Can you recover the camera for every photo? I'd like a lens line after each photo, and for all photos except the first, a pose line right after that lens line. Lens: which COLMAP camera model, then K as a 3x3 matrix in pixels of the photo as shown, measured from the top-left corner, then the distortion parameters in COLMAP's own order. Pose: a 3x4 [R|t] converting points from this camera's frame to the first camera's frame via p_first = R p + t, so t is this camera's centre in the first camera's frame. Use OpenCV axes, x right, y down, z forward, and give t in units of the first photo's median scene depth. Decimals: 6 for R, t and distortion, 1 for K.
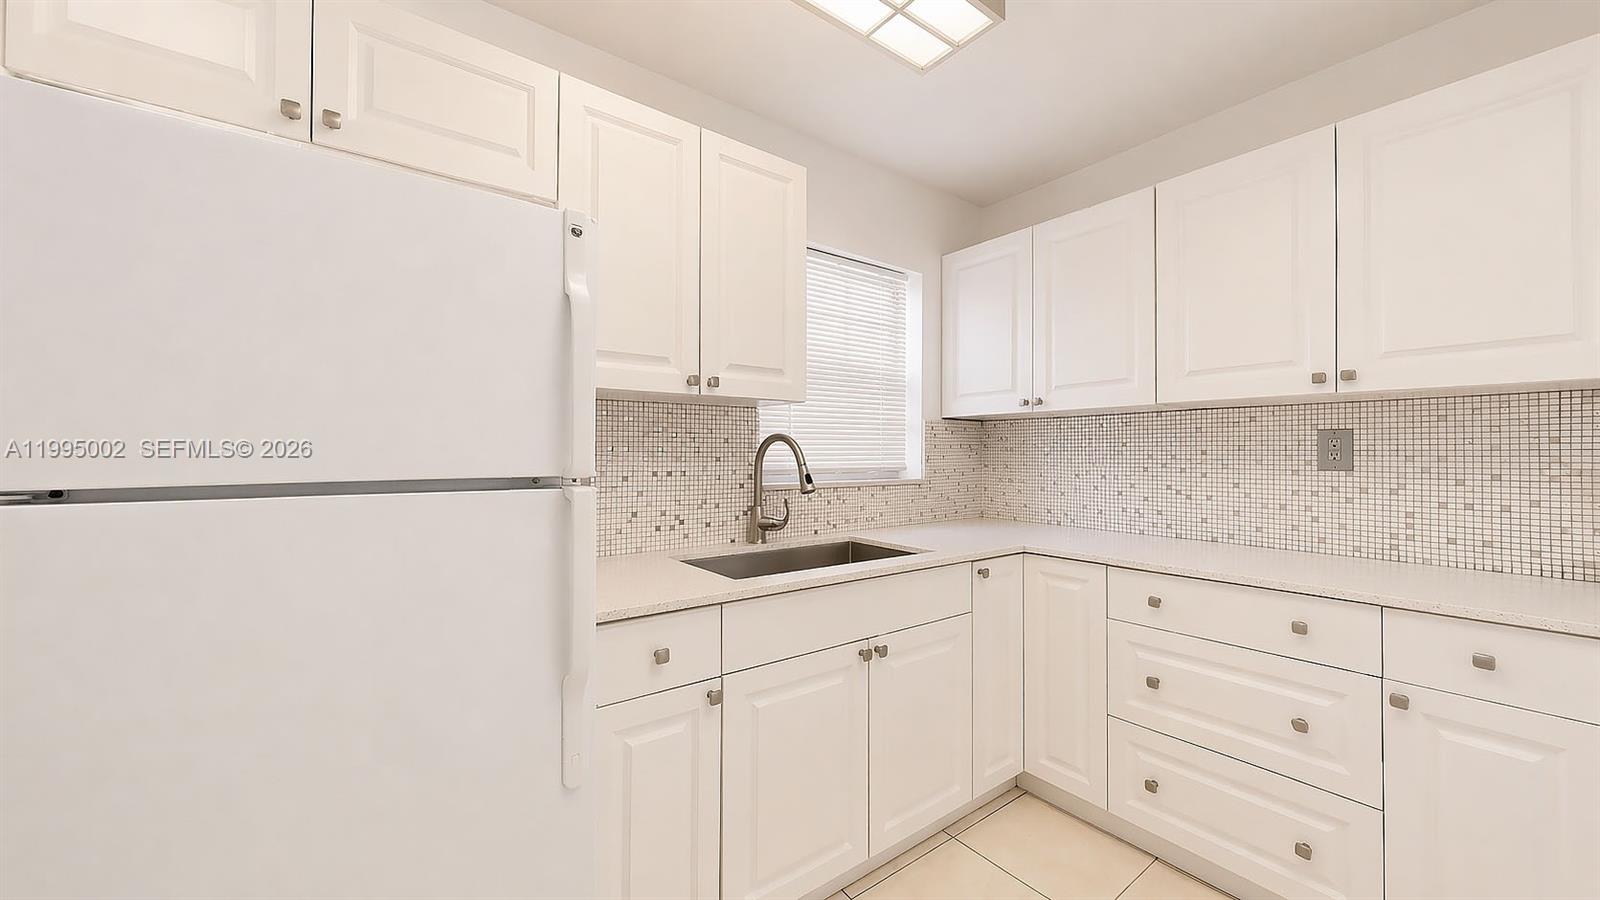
lens RADIAL K [[609.1, 0, 800.0], [0, 609.1, 450.0], [0, 0, 1]] dist [-0.000031, 0.000077]
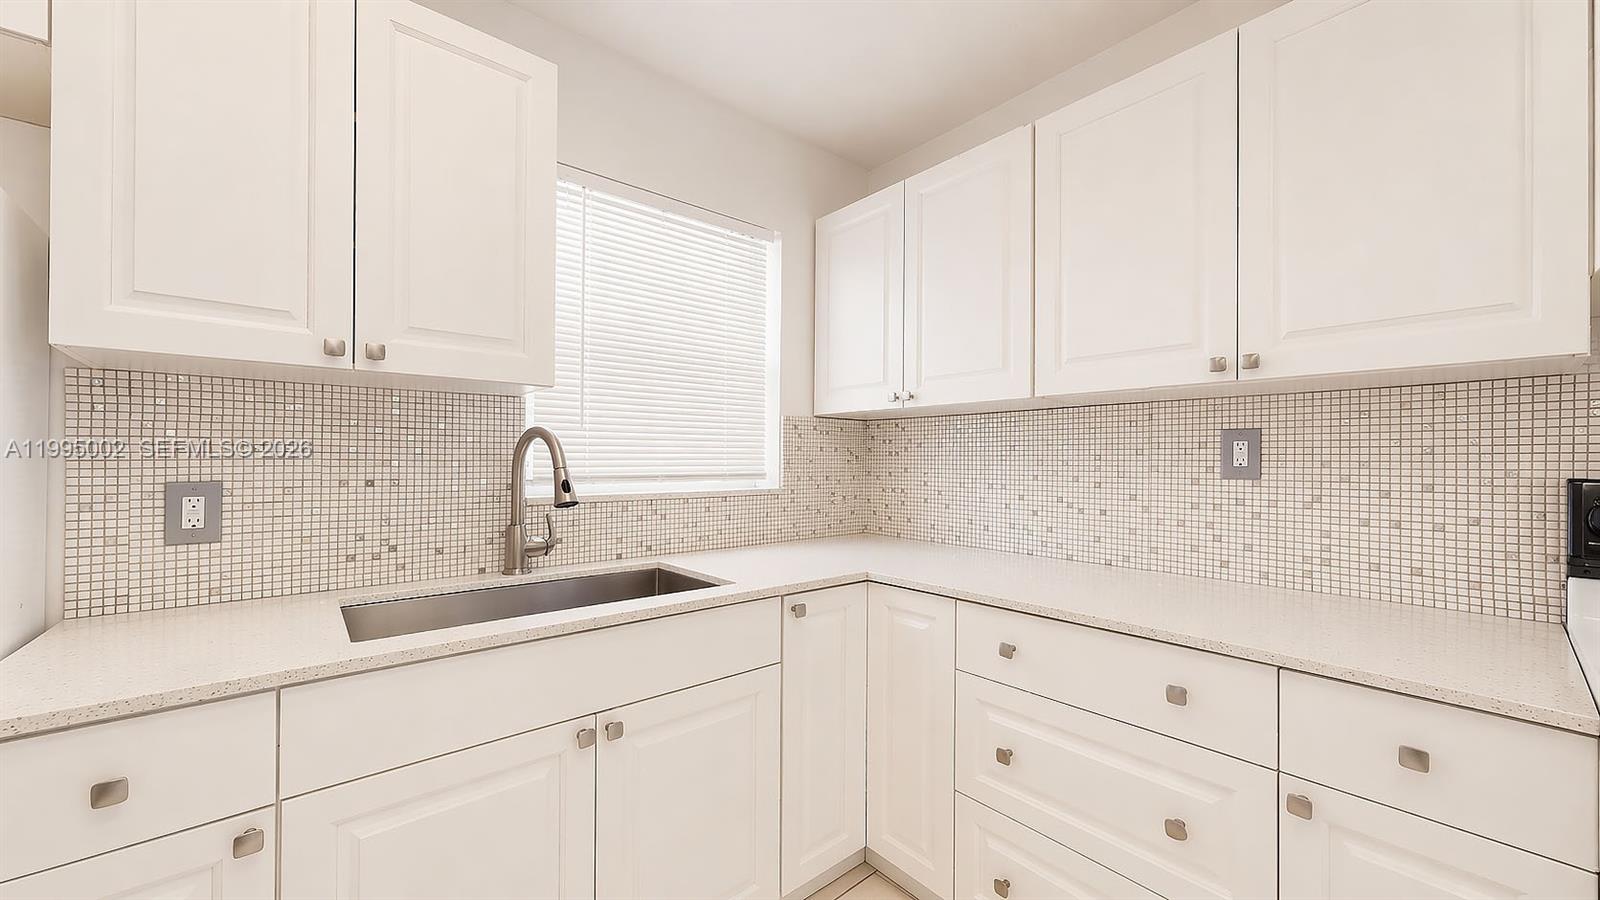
lens RADIAL K [[606.8, 0, 813.0], [0, 606.8, 462.6], [0, 0, 1]] dist [0.011927, -0.000084]
pose [[0.998294, 0.002251, 0.058347, 0.259787], [-0.002686, 0.999969, 0.007381, 0.007088], [-0.058329, -0.007525, 0.998269, 0.217323]]
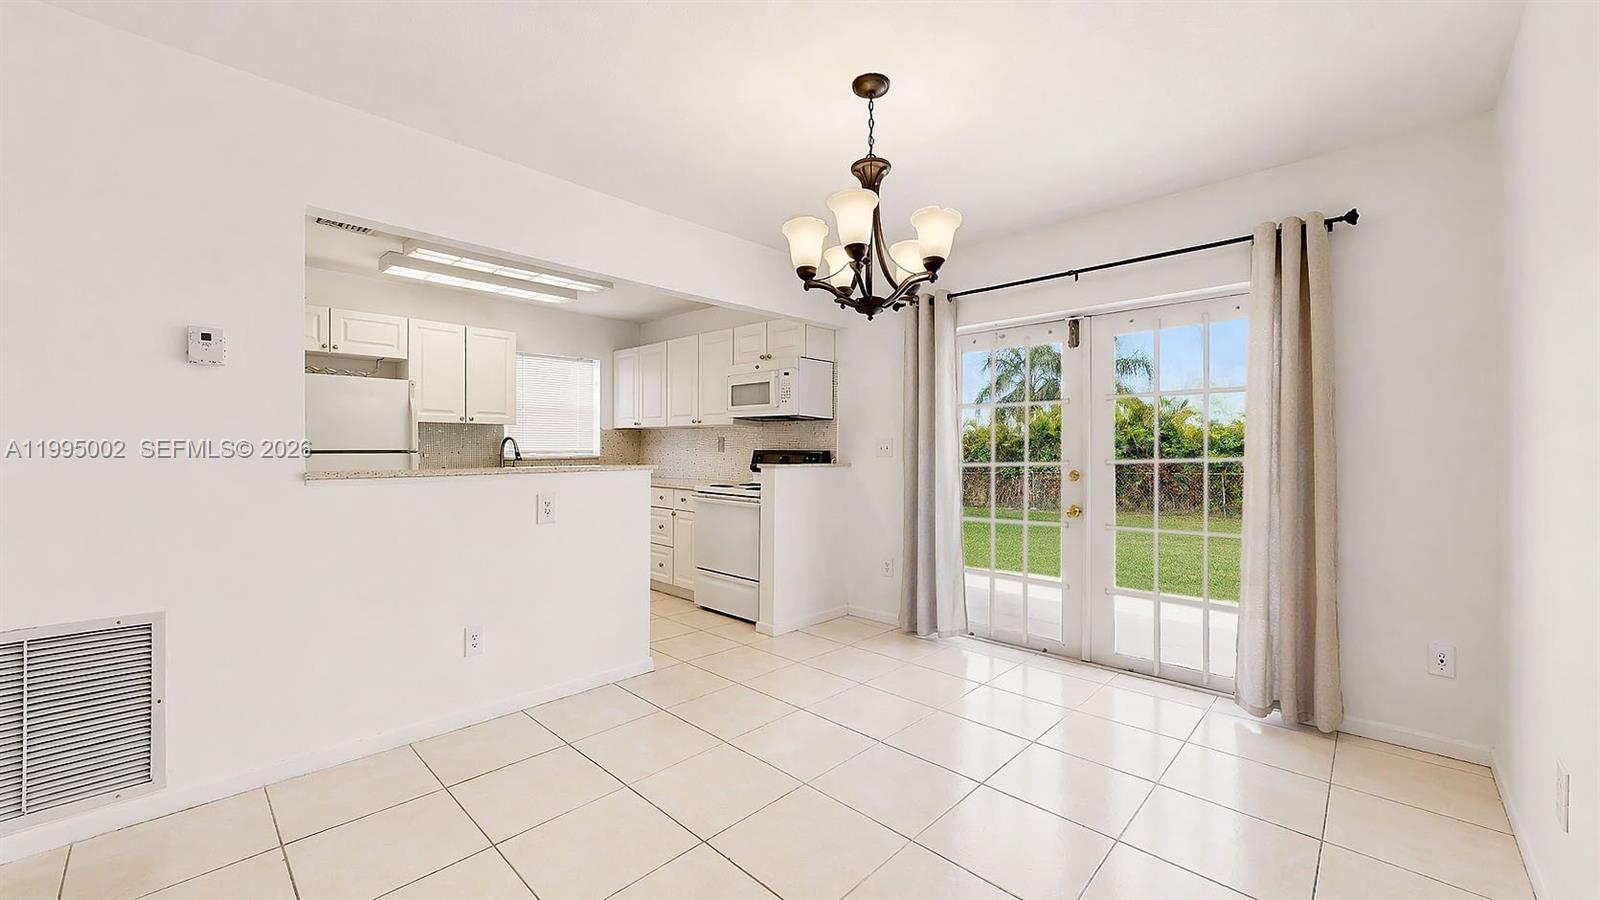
lens RADIAL K [[609.1, 0, 800.0], [0, 609.1, 450.0], [0, 0, 1]] dist [-0.000031, 0.000077]
pose [[0.986098, 0.002457, 0.166147, 0.712575], [-0.004860, 0.999889, 0.014058, -0.015206], [-0.166094, -0.014670, 0.986001, -1.627902]]
